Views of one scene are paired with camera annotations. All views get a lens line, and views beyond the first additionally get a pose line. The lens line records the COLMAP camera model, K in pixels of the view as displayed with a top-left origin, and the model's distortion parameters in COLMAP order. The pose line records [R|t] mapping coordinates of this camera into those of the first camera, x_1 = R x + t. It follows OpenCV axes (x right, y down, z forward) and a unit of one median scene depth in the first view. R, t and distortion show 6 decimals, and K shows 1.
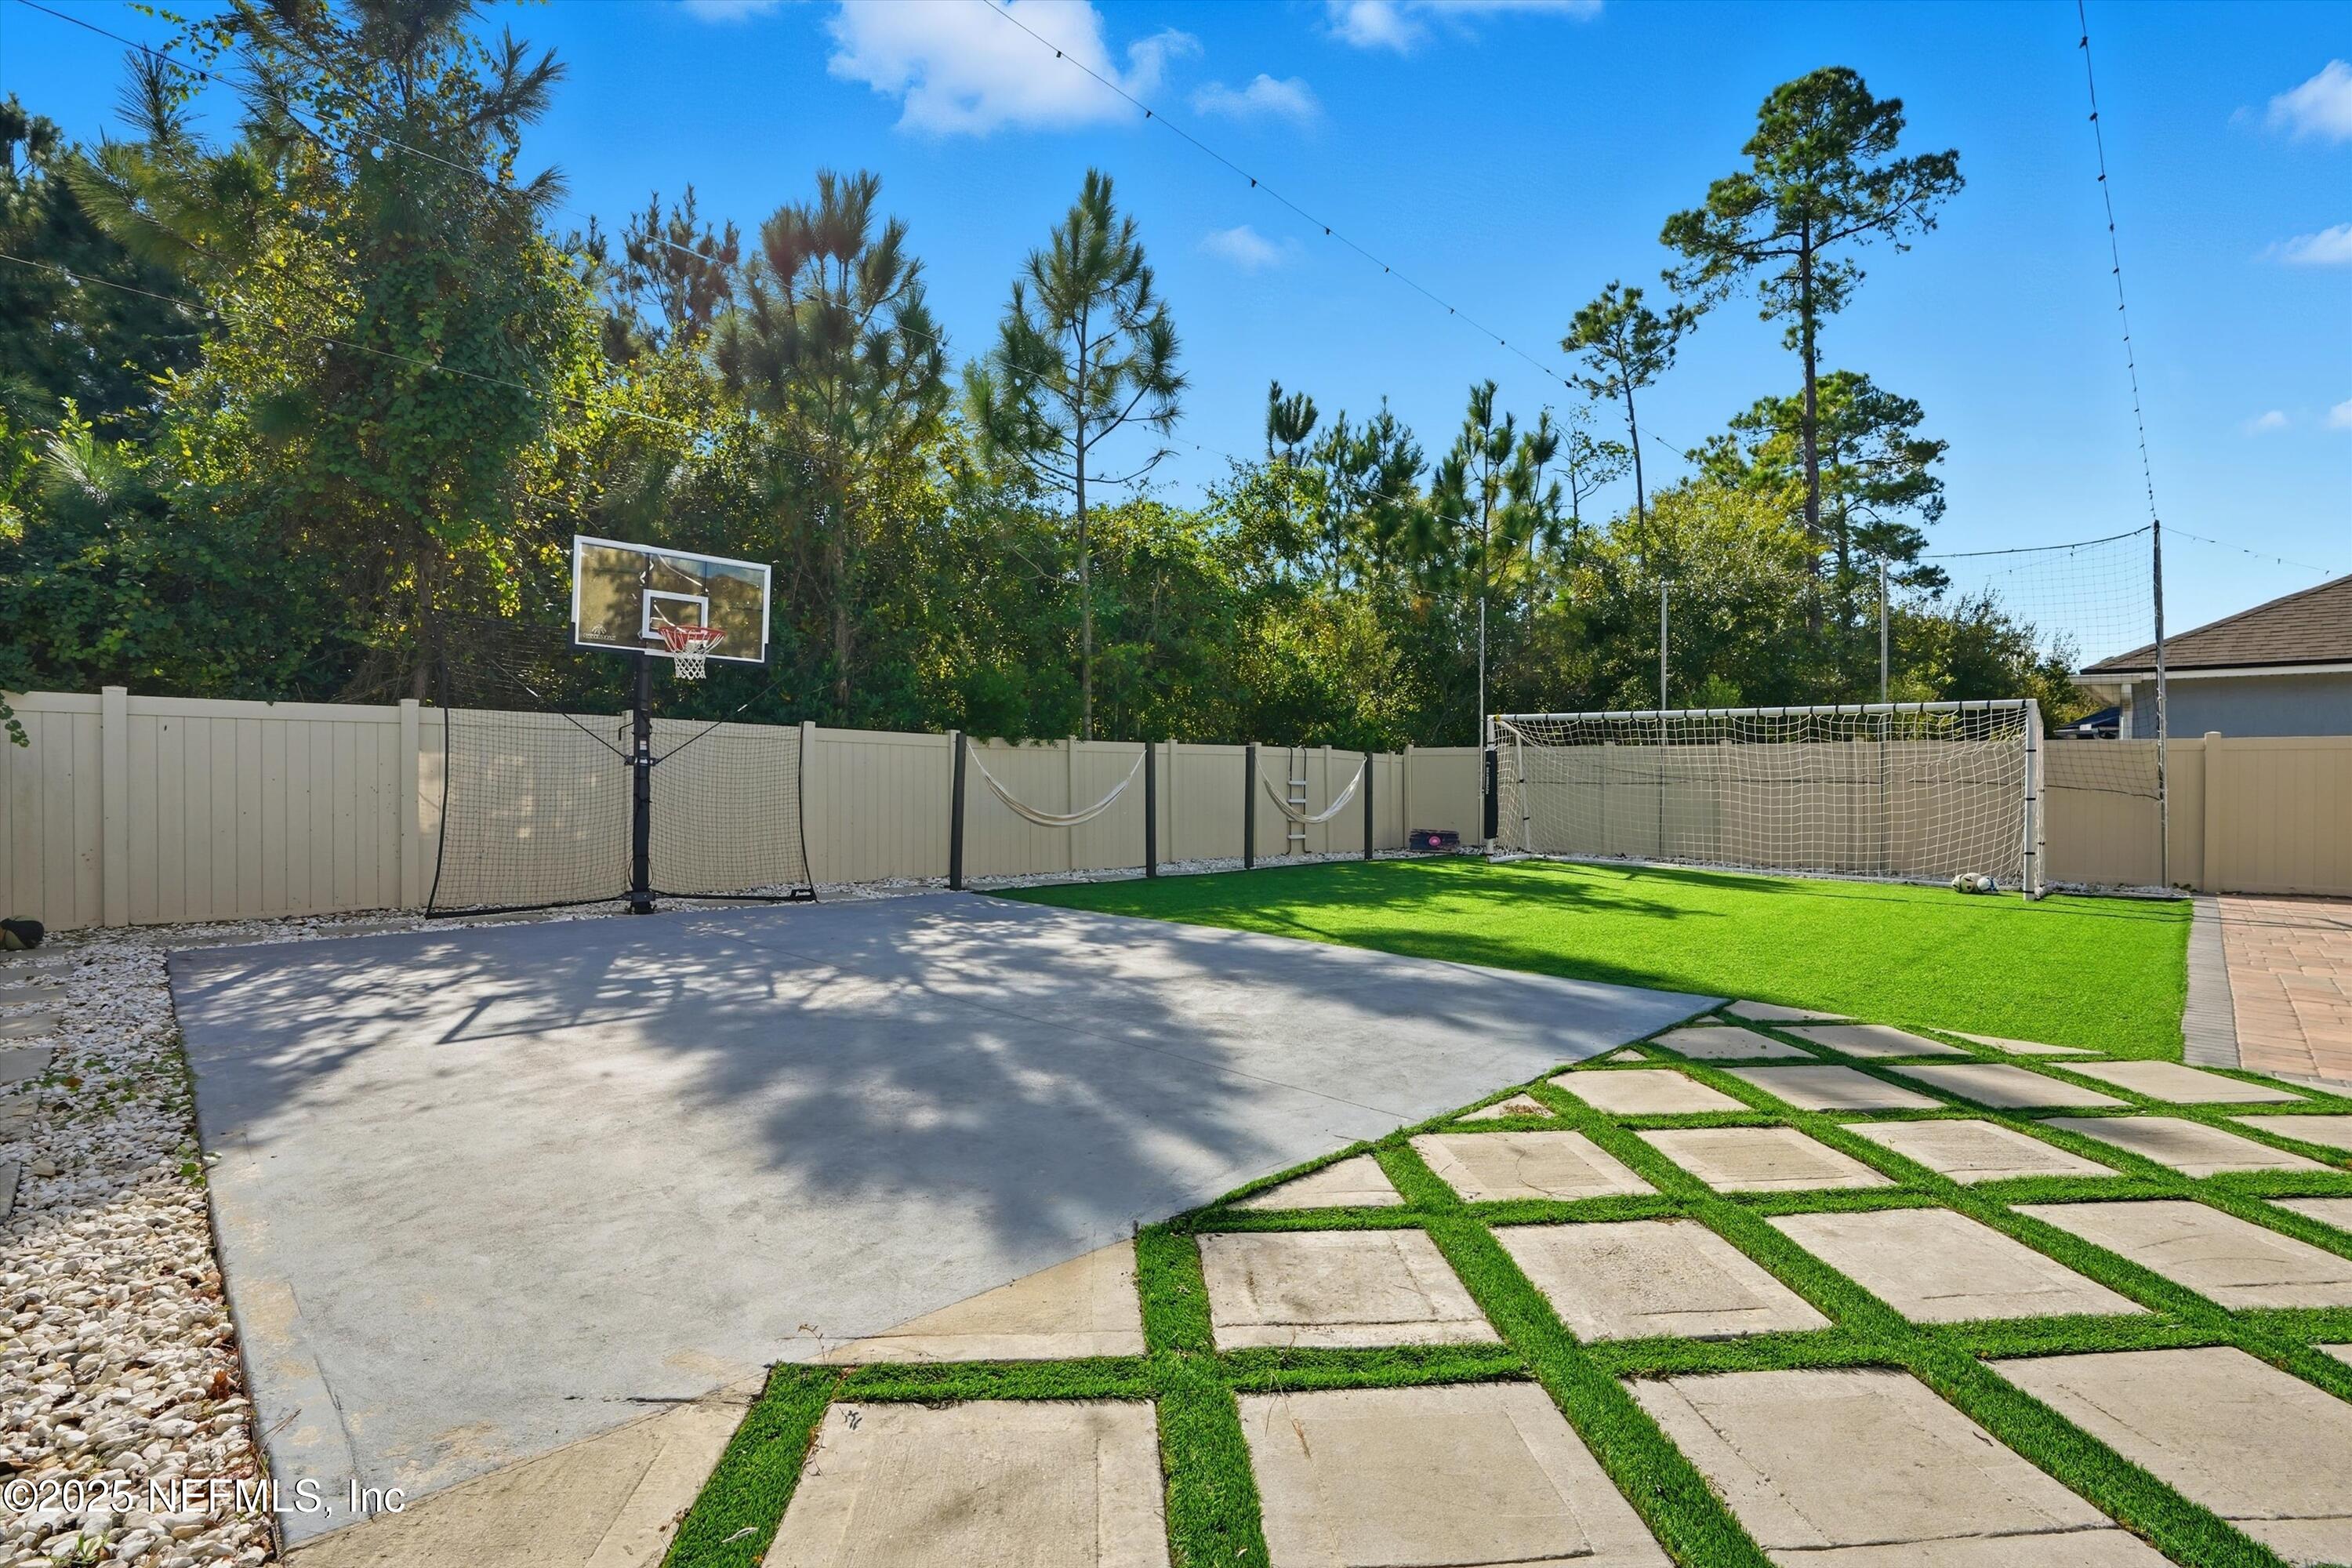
lens RADIAL K [[1096.4, 0, 1173.0], [0, 1096.4, 784.0], [0, 0, 1]] dist [-0.073742, 0.030681]
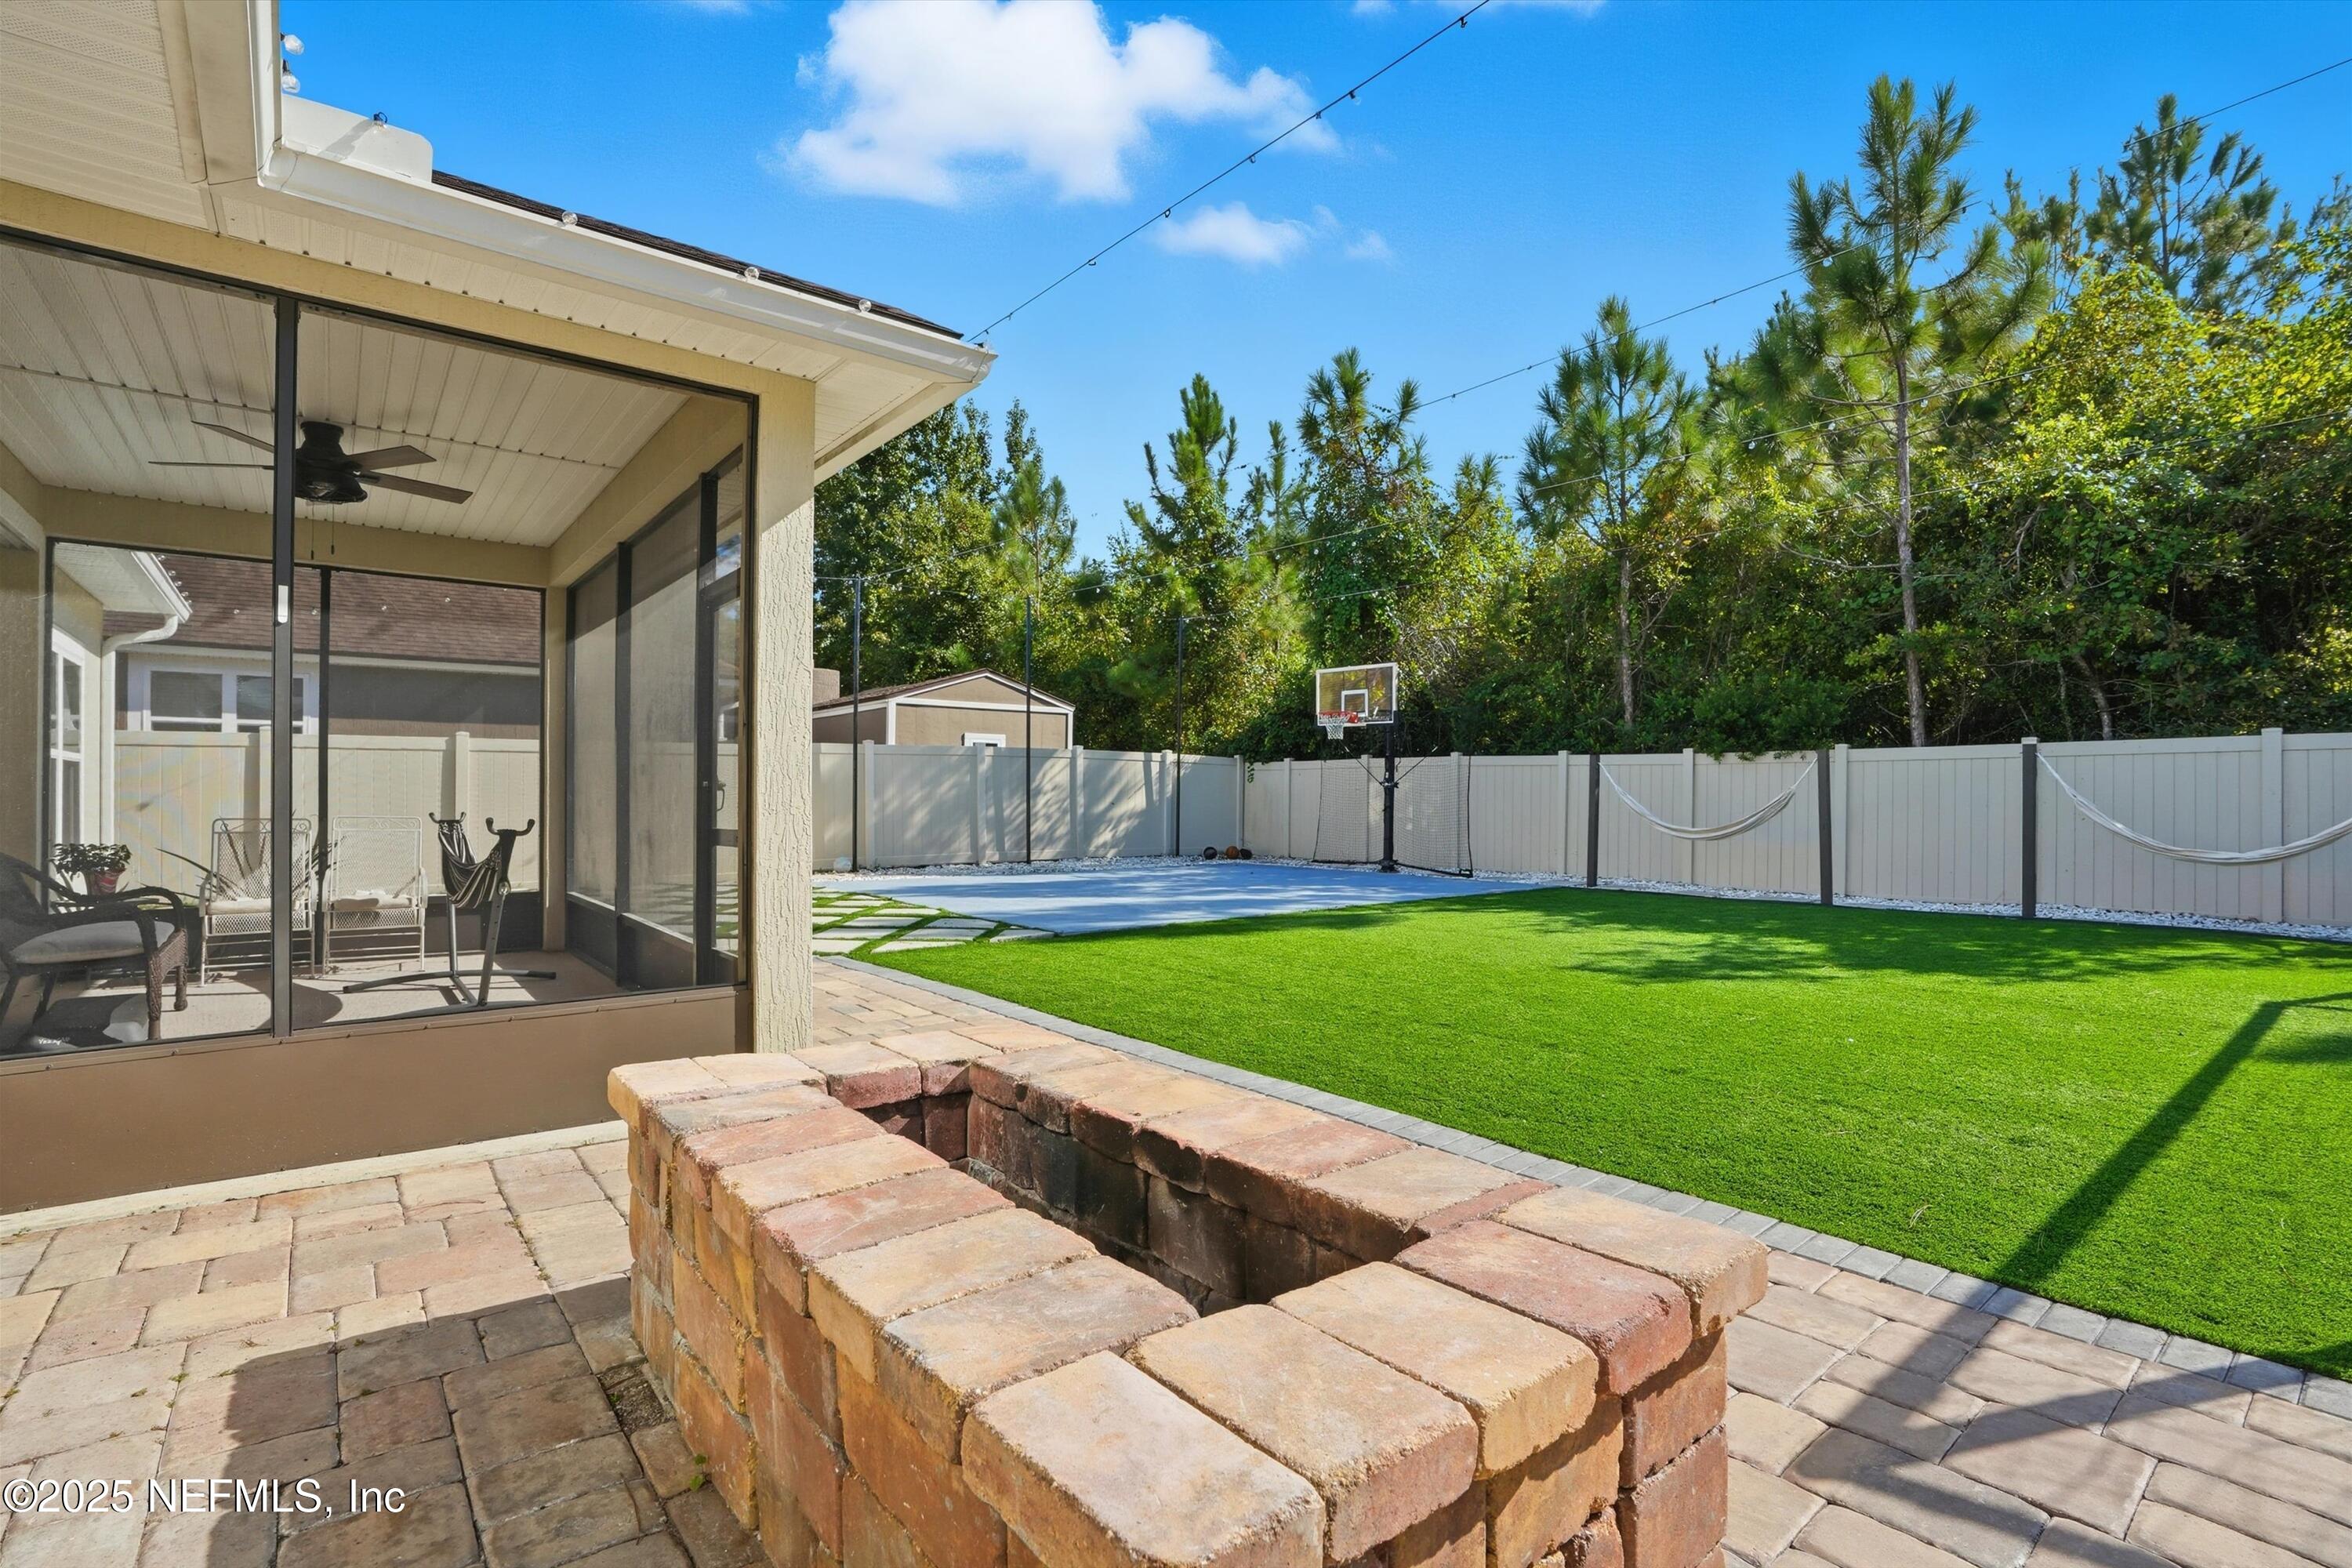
lens RADIAL K [[1096.4, 0, 1173.0], [0, 1096.4, 784.0], [0, 0, 1]] dist [-0.073742, 0.030681]
pose [[-0.153157, -0.020070, -0.987998, 1.124933], [-0.011637, 0.999761, -0.018505, 0.012036], [0.988133, 0.008663, -0.153354, 0.818108]]
